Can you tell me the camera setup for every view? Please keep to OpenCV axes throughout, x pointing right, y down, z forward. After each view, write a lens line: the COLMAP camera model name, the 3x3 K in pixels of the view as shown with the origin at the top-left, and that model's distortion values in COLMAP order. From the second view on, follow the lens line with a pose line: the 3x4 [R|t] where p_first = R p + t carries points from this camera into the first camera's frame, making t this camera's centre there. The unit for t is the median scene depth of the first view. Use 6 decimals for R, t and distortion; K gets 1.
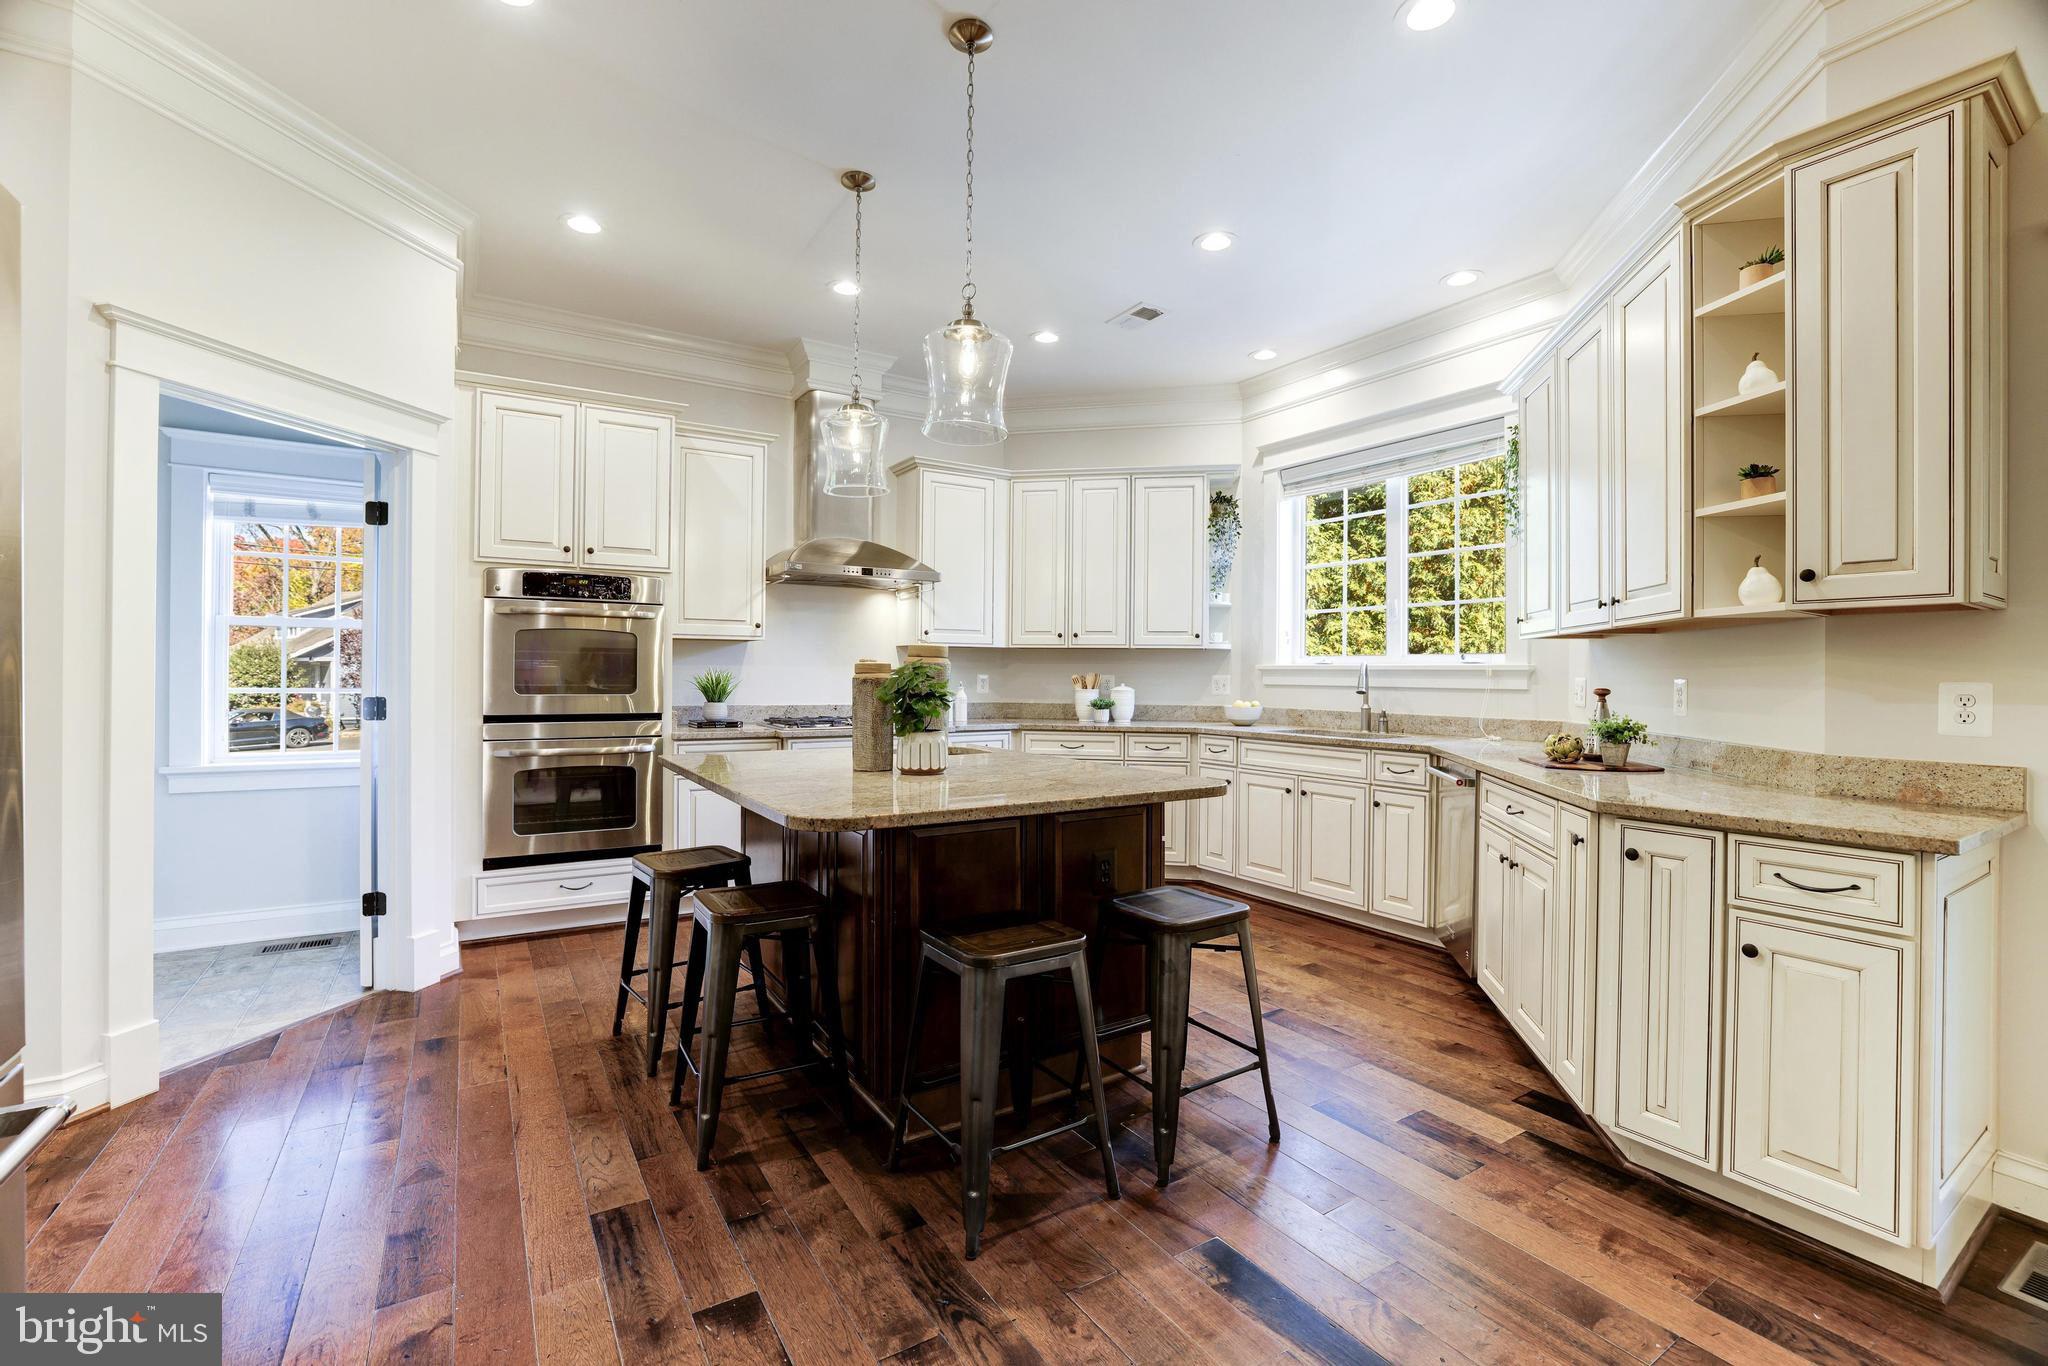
lens RADIAL K [[885.3, 0, 1035.1], [0, 885.3, 677.2], [0, 0, 1]] dist [-0.030744, 0.005690]
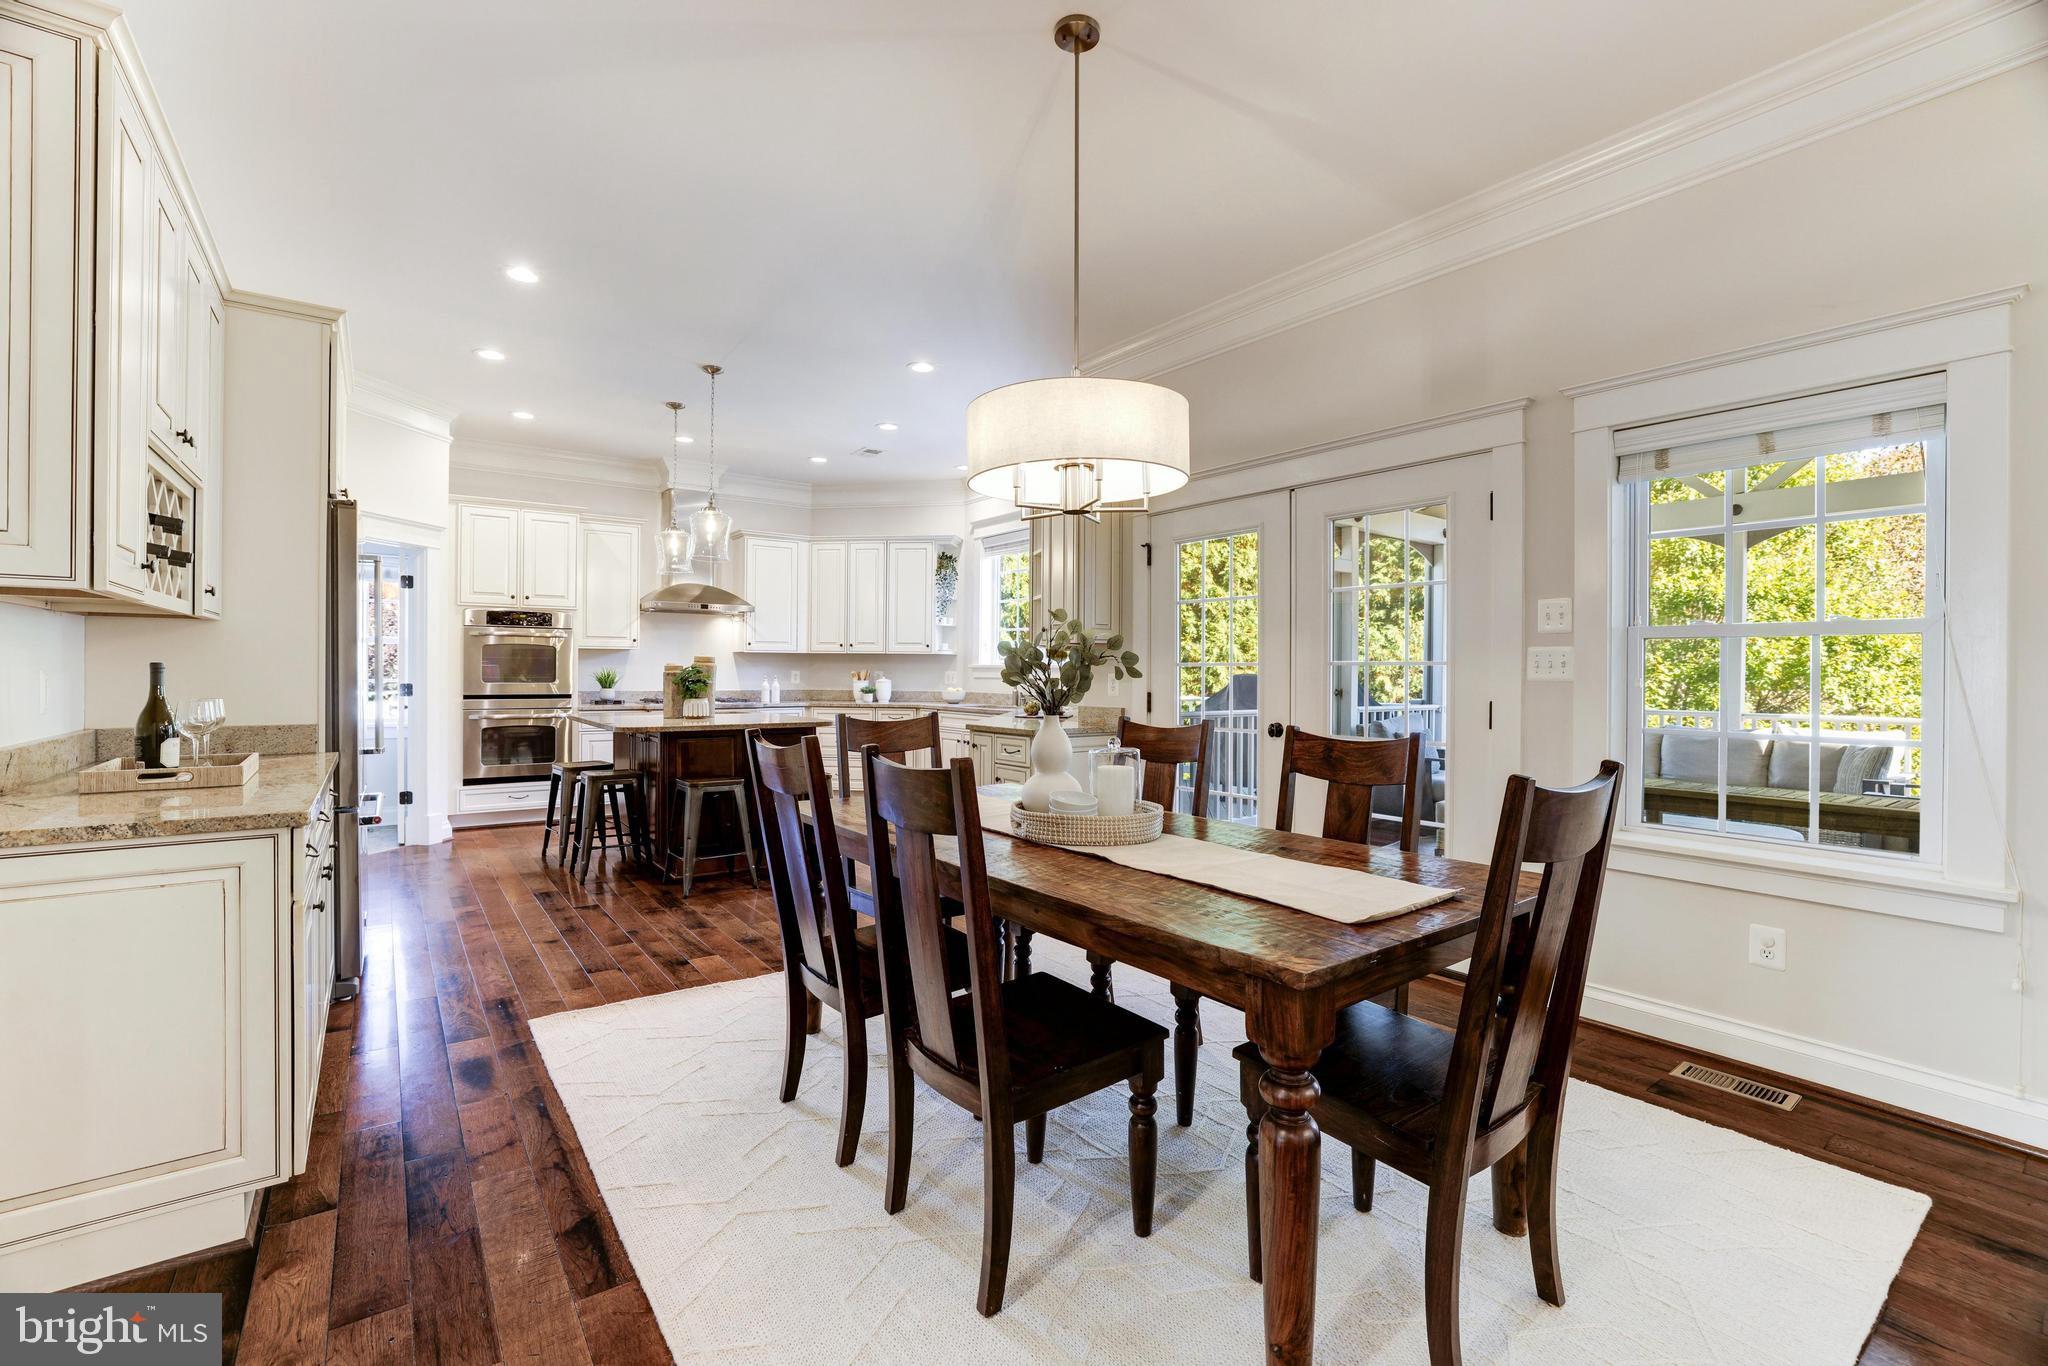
lens RADIAL K [[885.3, 0, 1024.3], [0, 885.3, 675.2], [0, 0, 1]] dist [-0.030744, 0.005690]
pose [[0.998176, -0.000970, 0.060372, 0.292853], [0.000864, 0.999998, 0.001773, 0.002240], [-0.060373, -0.001717, 0.998174, -0.628037]]
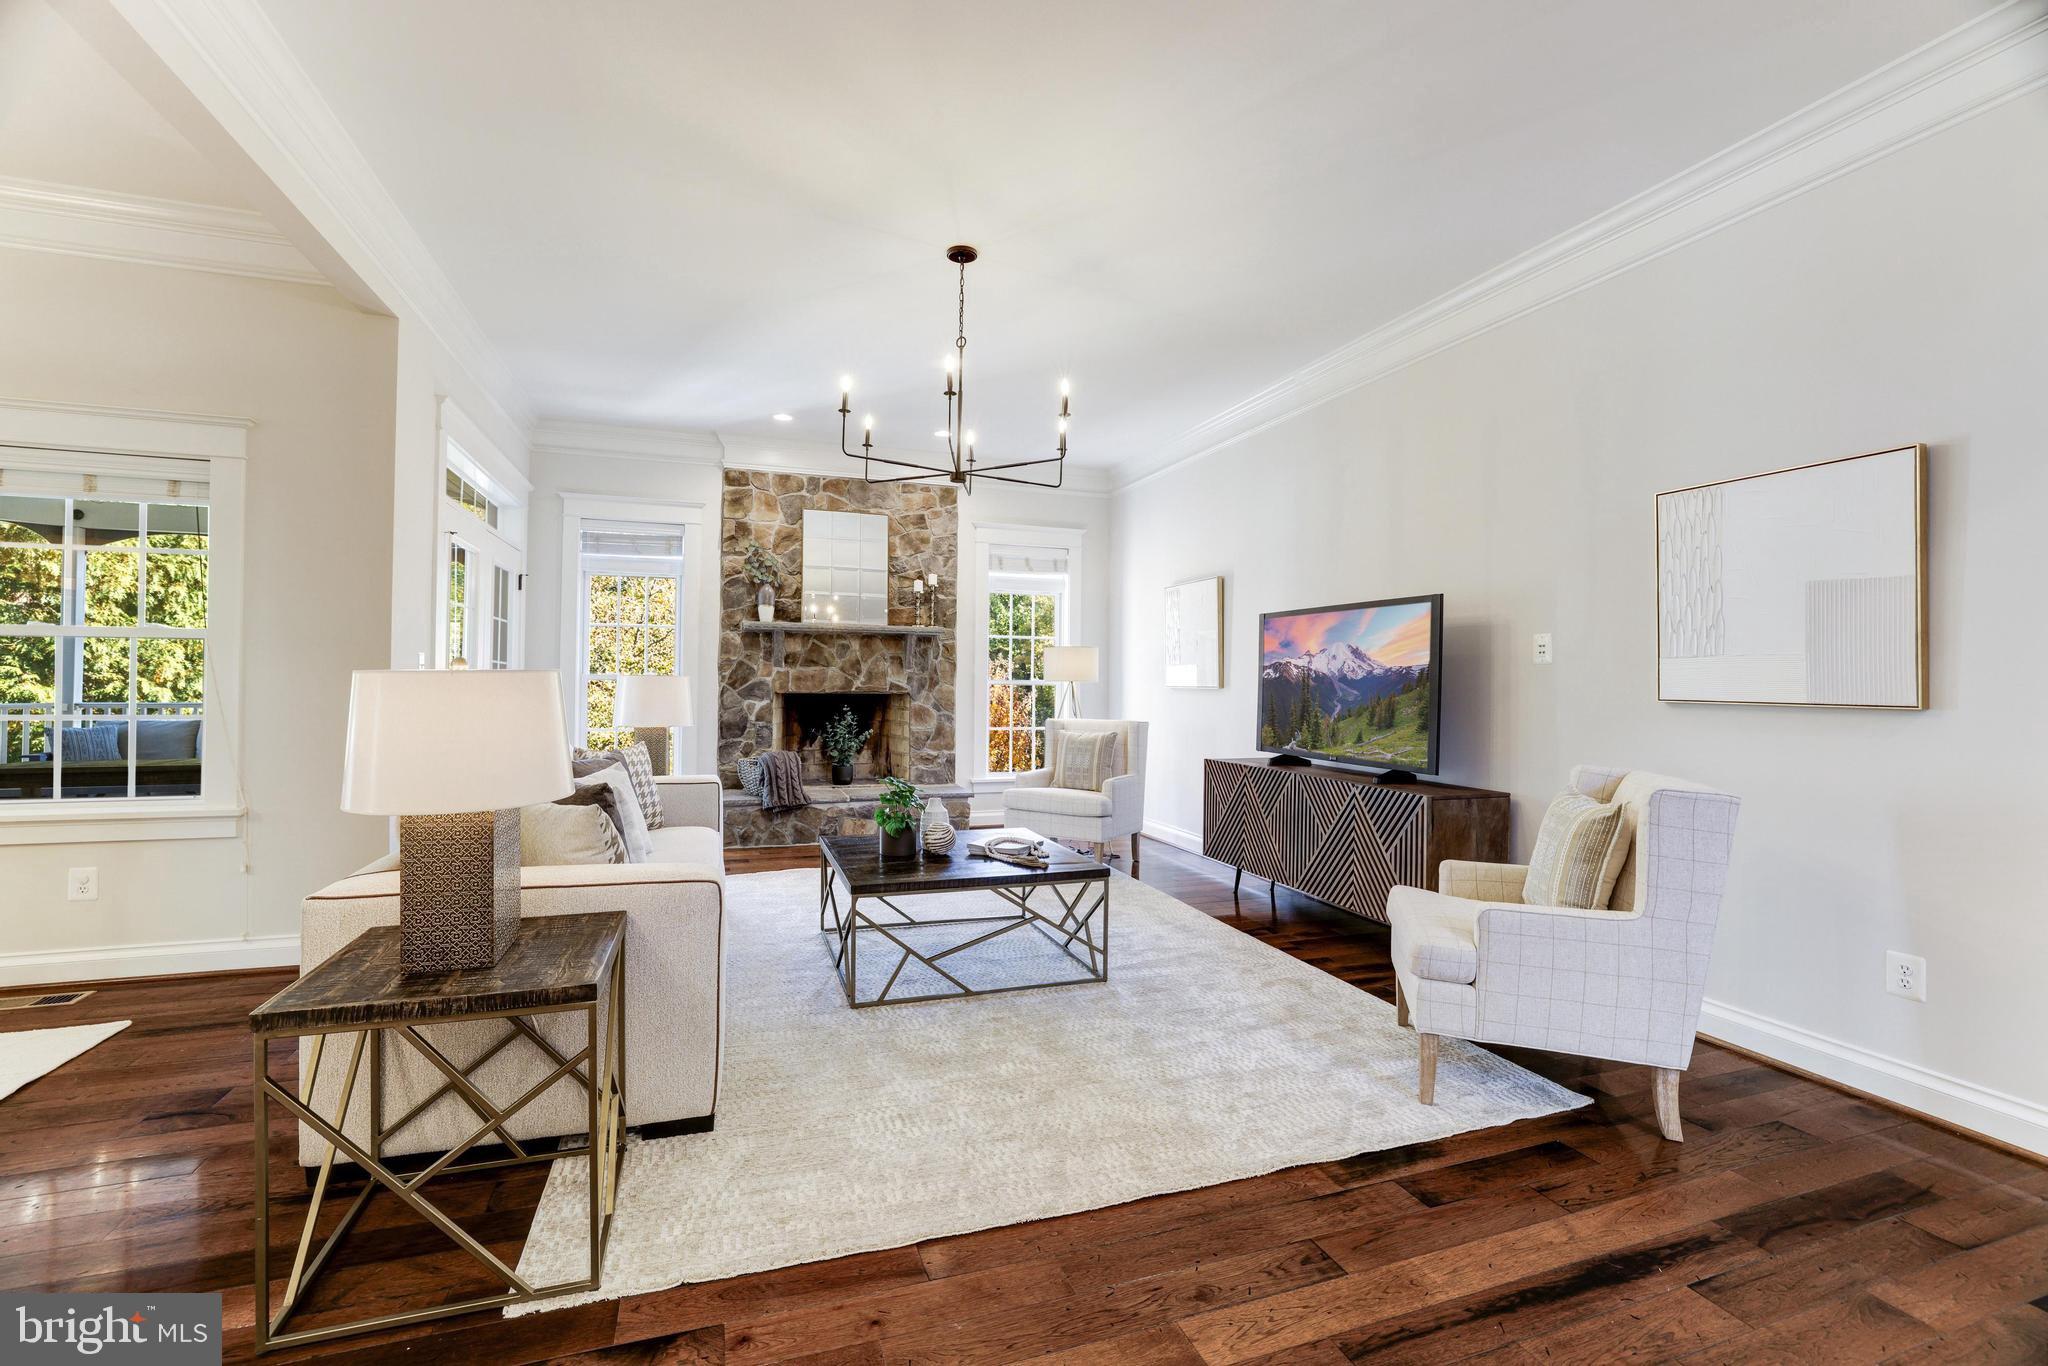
lens RADIAL K [[885.3, 0, 1024.4], [0, 885.3, 674.6], [0, 0, 1]] dist [-0.030744, 0.005690]
pose [[0.250227, -0.002016, 0.968185, 0.324177], [-0.004824, 0.999983, 0.003329, 0.003554], [-0.968175, -0.005503, 0.250213, -1.033290]]
